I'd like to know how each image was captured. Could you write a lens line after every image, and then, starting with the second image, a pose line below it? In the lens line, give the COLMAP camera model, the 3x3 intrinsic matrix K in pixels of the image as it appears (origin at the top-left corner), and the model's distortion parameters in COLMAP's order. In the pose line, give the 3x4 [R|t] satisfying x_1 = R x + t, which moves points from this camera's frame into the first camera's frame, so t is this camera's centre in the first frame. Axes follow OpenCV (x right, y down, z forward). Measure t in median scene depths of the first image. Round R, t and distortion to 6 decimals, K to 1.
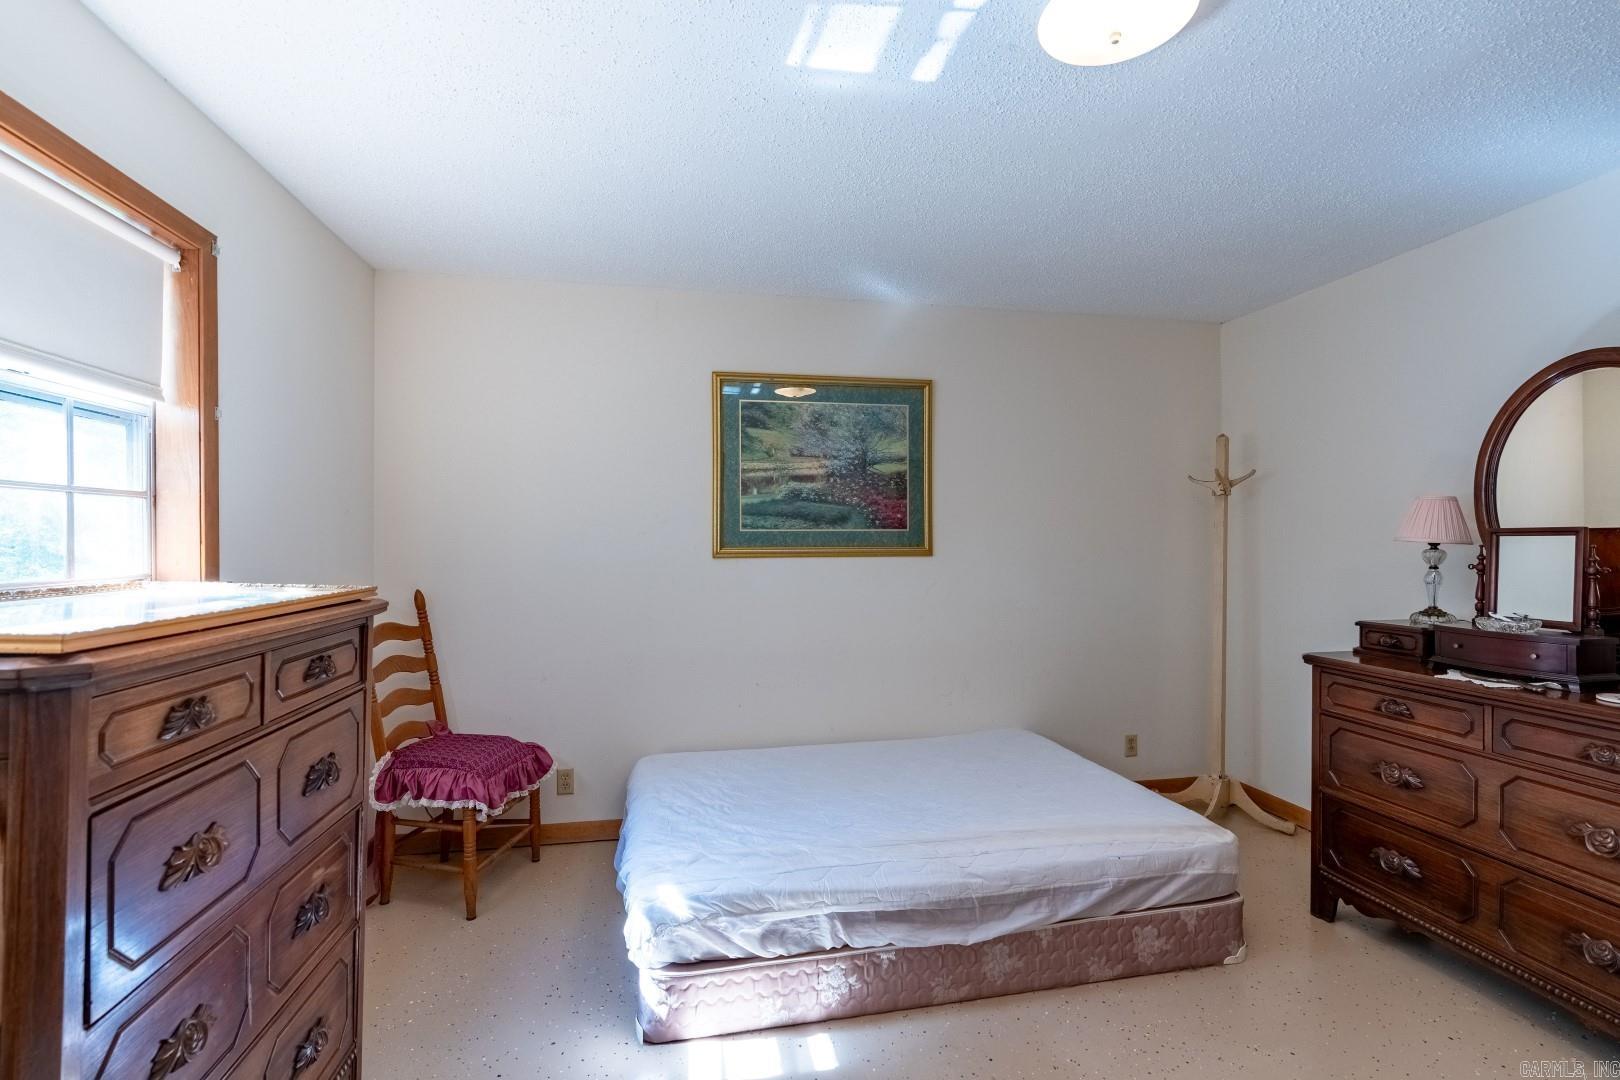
lens RADIAL K [[727.5, 0, 814.3], [0, 727.5, 544.0], [0, 0, 1]] dist [-0.011785, 0.004865]
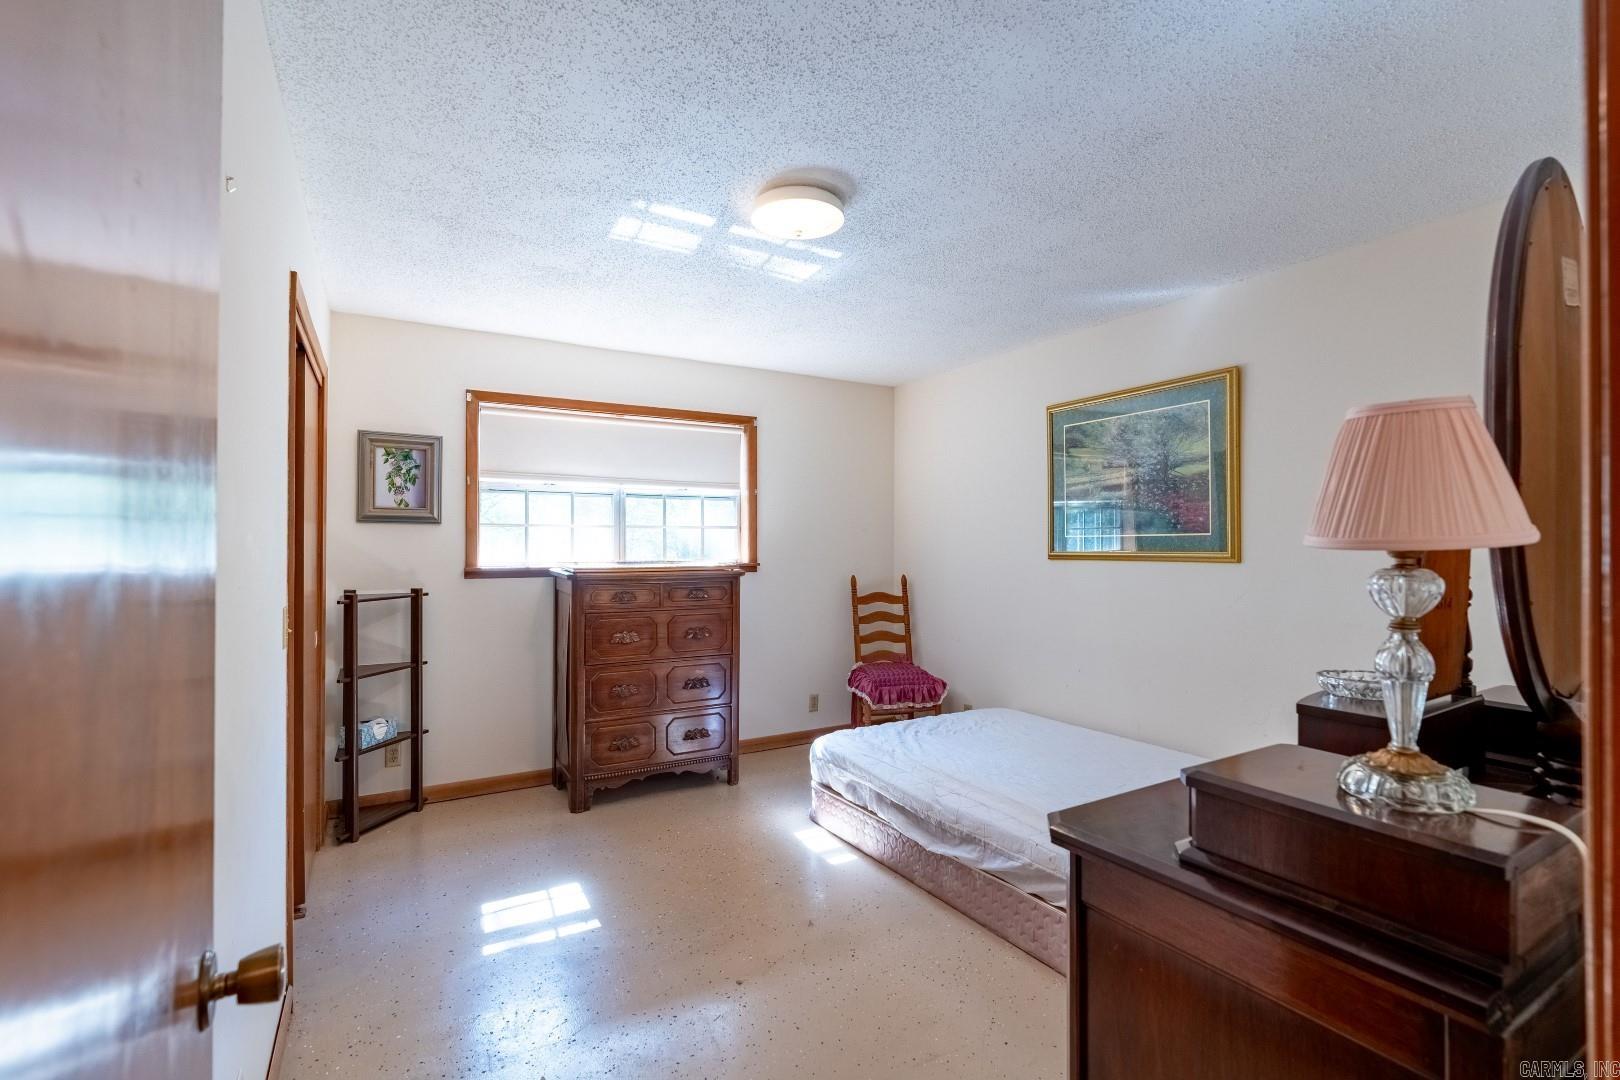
lens RADIAL K [[727.5, 0, 802.6], [0, 727.5, 542.1], [0, 0, 1]] dist [-0.011785, 0.004865]
pose [[0.327447, -0.002910, -0.944865, 0.954886], [-0.002287, 0.999990, -0.003873, -0.004644], [0.944867, 0.003429, 0.327437, 0.235592]]
